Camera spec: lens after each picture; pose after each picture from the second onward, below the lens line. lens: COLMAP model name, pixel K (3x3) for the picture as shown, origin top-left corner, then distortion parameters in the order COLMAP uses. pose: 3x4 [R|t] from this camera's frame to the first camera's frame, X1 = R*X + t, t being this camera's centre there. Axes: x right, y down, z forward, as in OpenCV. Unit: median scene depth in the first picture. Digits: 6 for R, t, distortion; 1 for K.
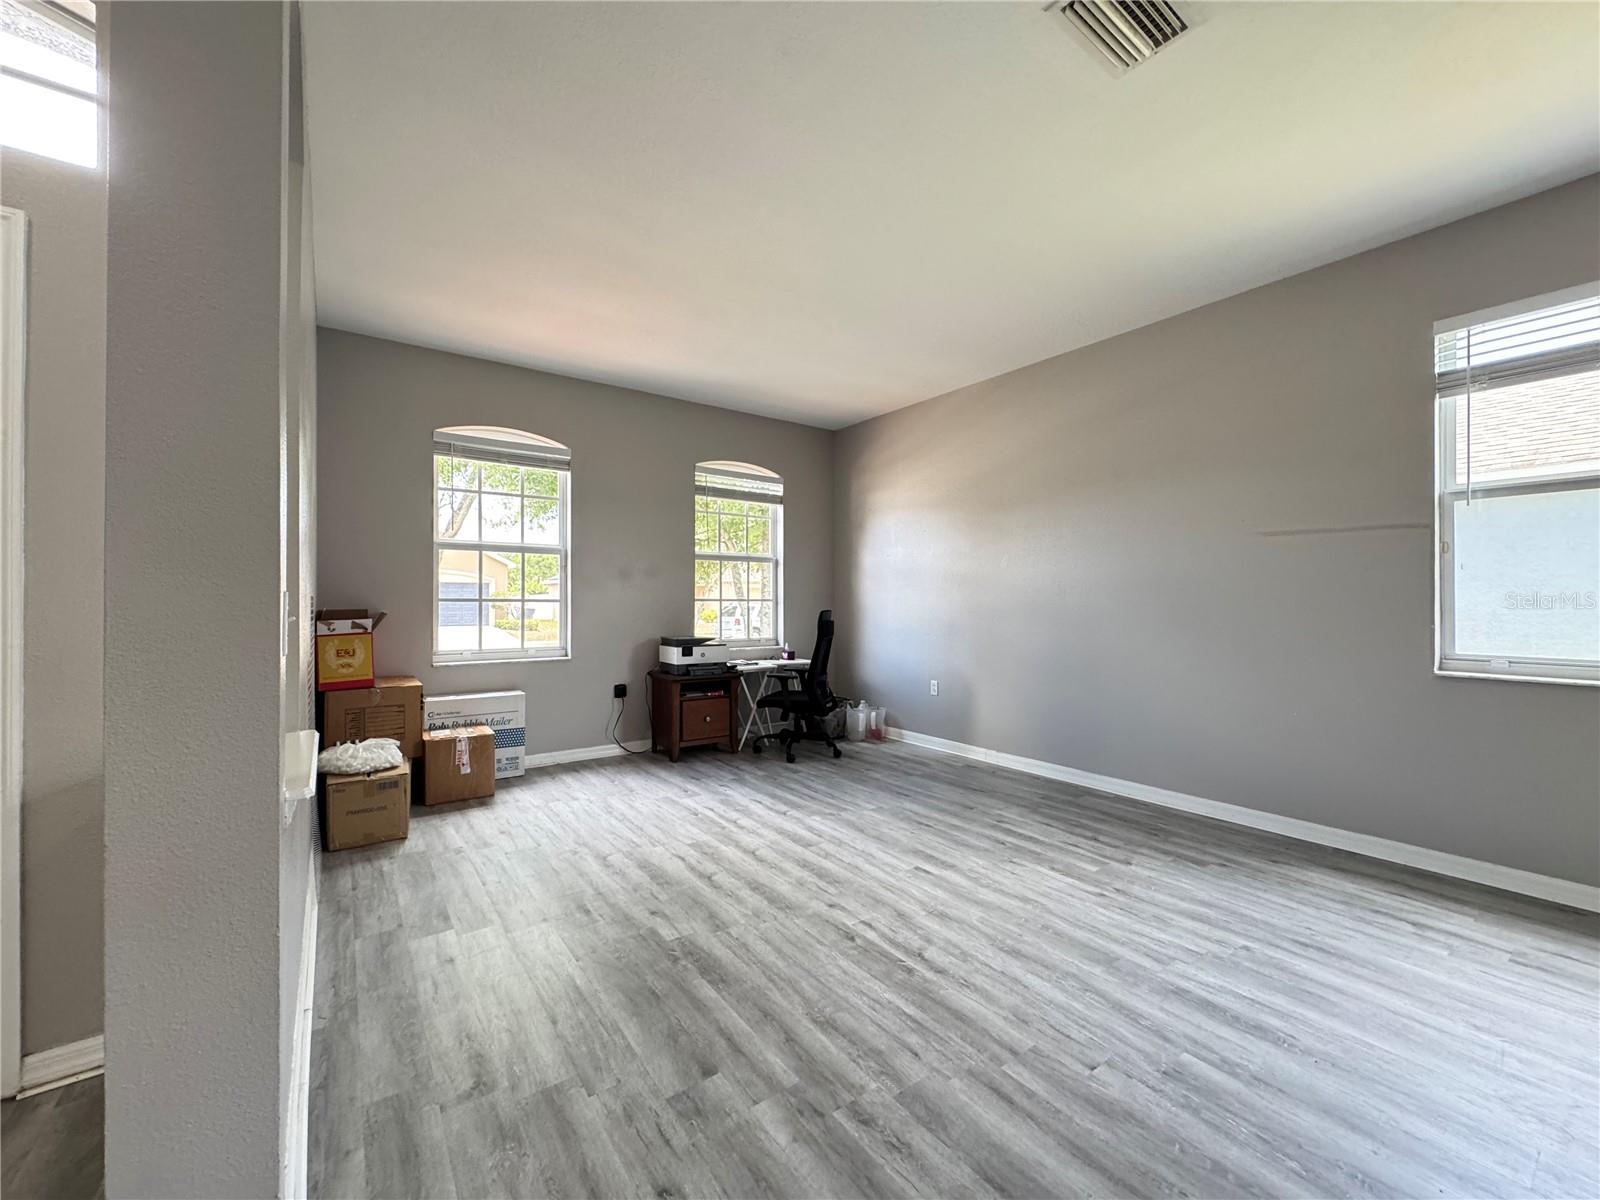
lens RADIAL K [[640.5, 0, 799.0], [0, 640.5, 599.4], [0, 0, 1]] dist [-0.003770, 0.000426]
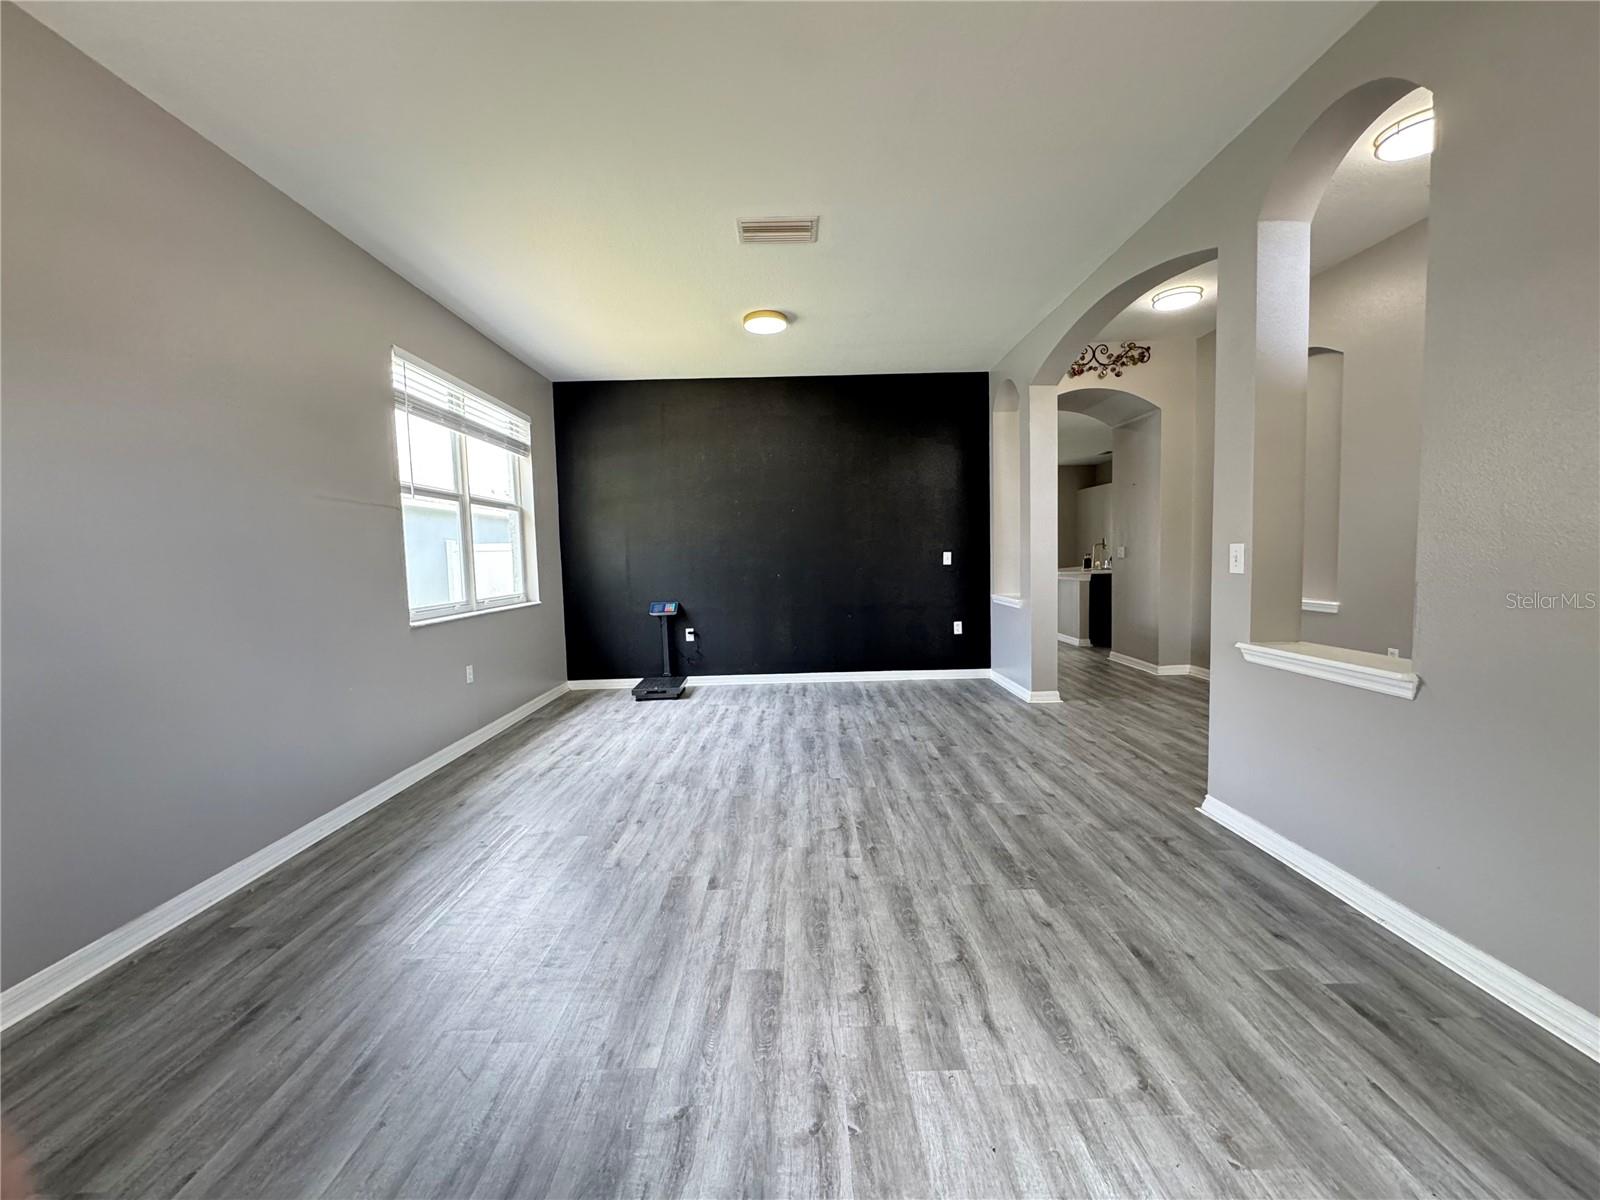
lens RADIAL K [[640.5, 0, 799.0], [0, 640.5, 599.4], [0, 0, 1]] dist [-0.003770, 0.000426]
pose [[-0.811286, -0.018681, 0.584352, -0.382270], [0.026504, 0.997287, 0.068680, -0.005277], [-0.584049, 0.071207, -0.808589, 1.579463]]
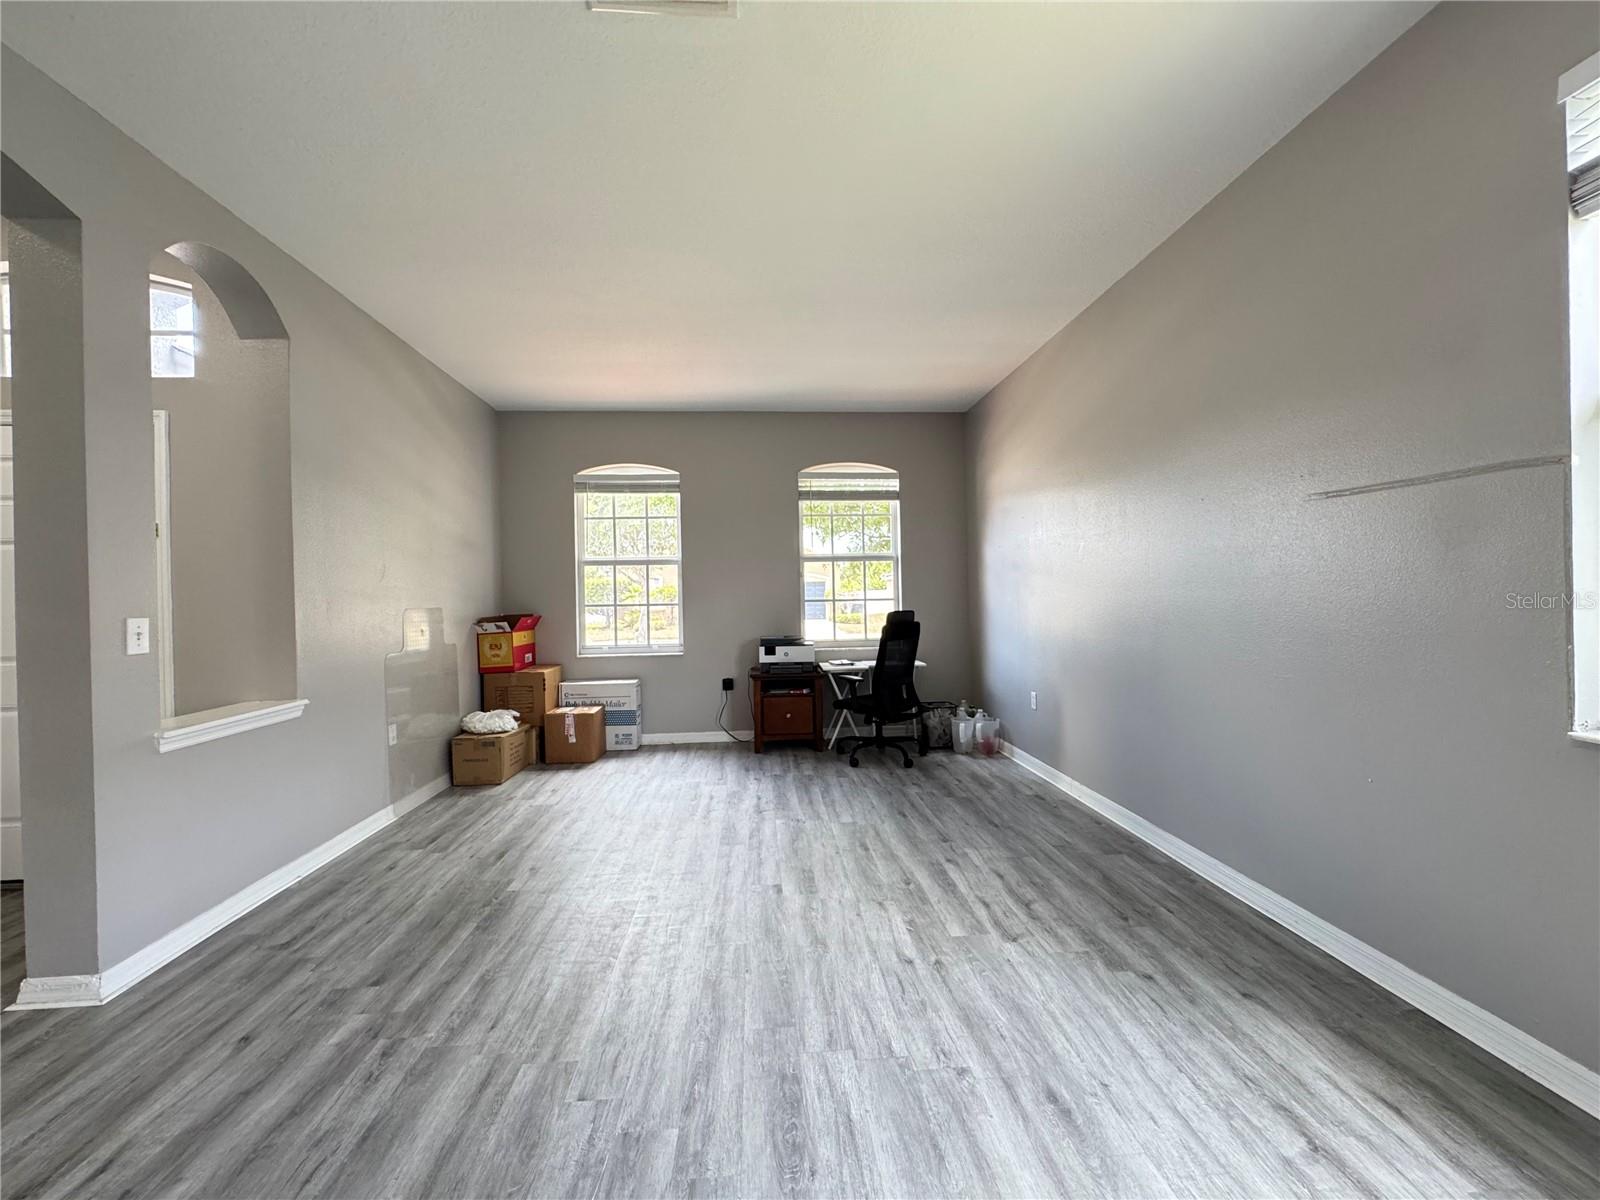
lens RADIAL K [[640.5, 0, 799.0], [0, 640.5, 599.4], [0, 0, 1]] dist [-0.003770, 0.000426]
pose [[0.850899, -0.015516, -0.525100, 0.725978], [0.021619, 0.999751, 0.005492, -0.014870], [0.524884, -0.016026, 0.851023, 0.205468]]
